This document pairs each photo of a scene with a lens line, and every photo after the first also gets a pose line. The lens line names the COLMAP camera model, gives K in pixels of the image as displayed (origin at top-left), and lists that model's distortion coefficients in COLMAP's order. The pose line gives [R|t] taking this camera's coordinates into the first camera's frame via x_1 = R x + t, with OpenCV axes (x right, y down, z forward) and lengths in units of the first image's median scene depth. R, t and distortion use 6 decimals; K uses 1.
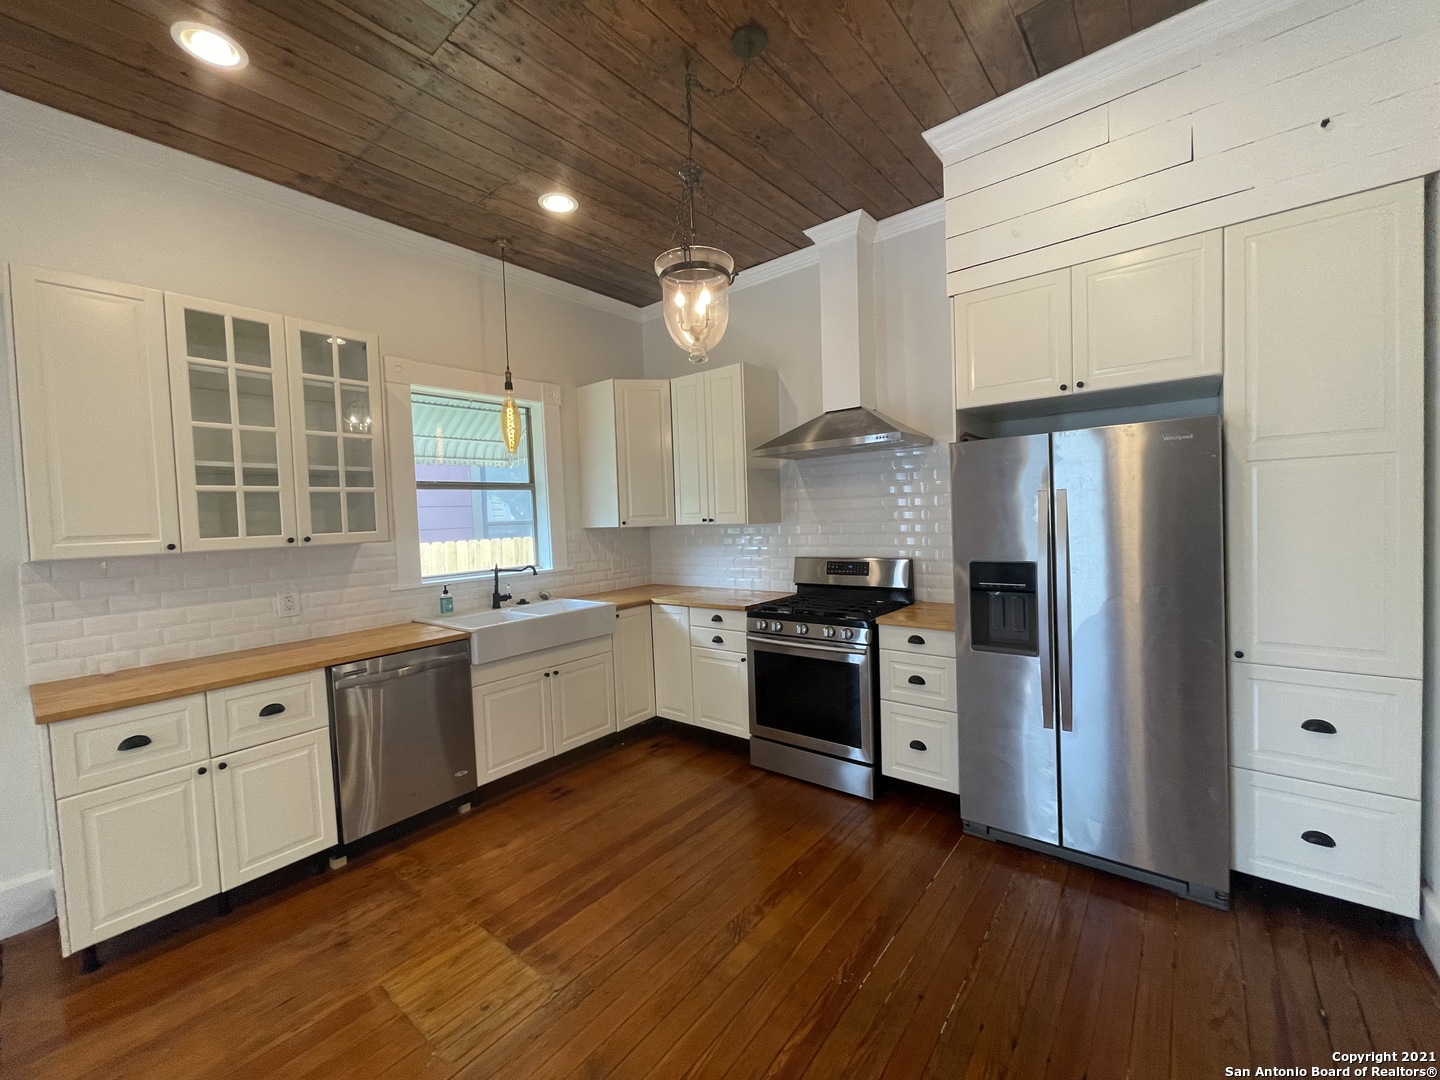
lens RADIAL K [[581.6, 0, 723.4], [0, 581.6, 531.1], [0, 0, 1]] dist [-0.001007, -0.000255]
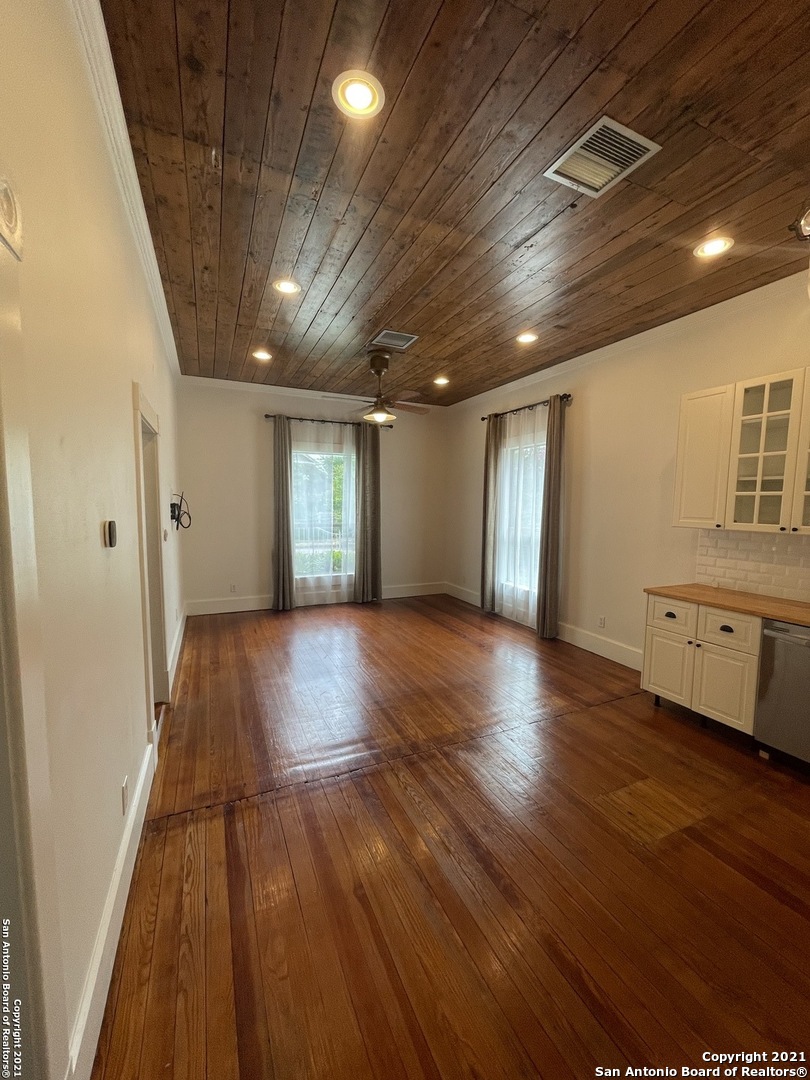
lens RADIAL K [[436.2, 0, 410.2], [0, 436.2, 543.1], [0, 0, 1]] dist [-0.001007, -0.000255]
pose [[-0.441097, 0.116071, -0.889922, 0.675191], [-0.028884, 0.989251, 0.143343, -0.083388], [0.896994, 0.088933, -0.433003, 0.682872]]
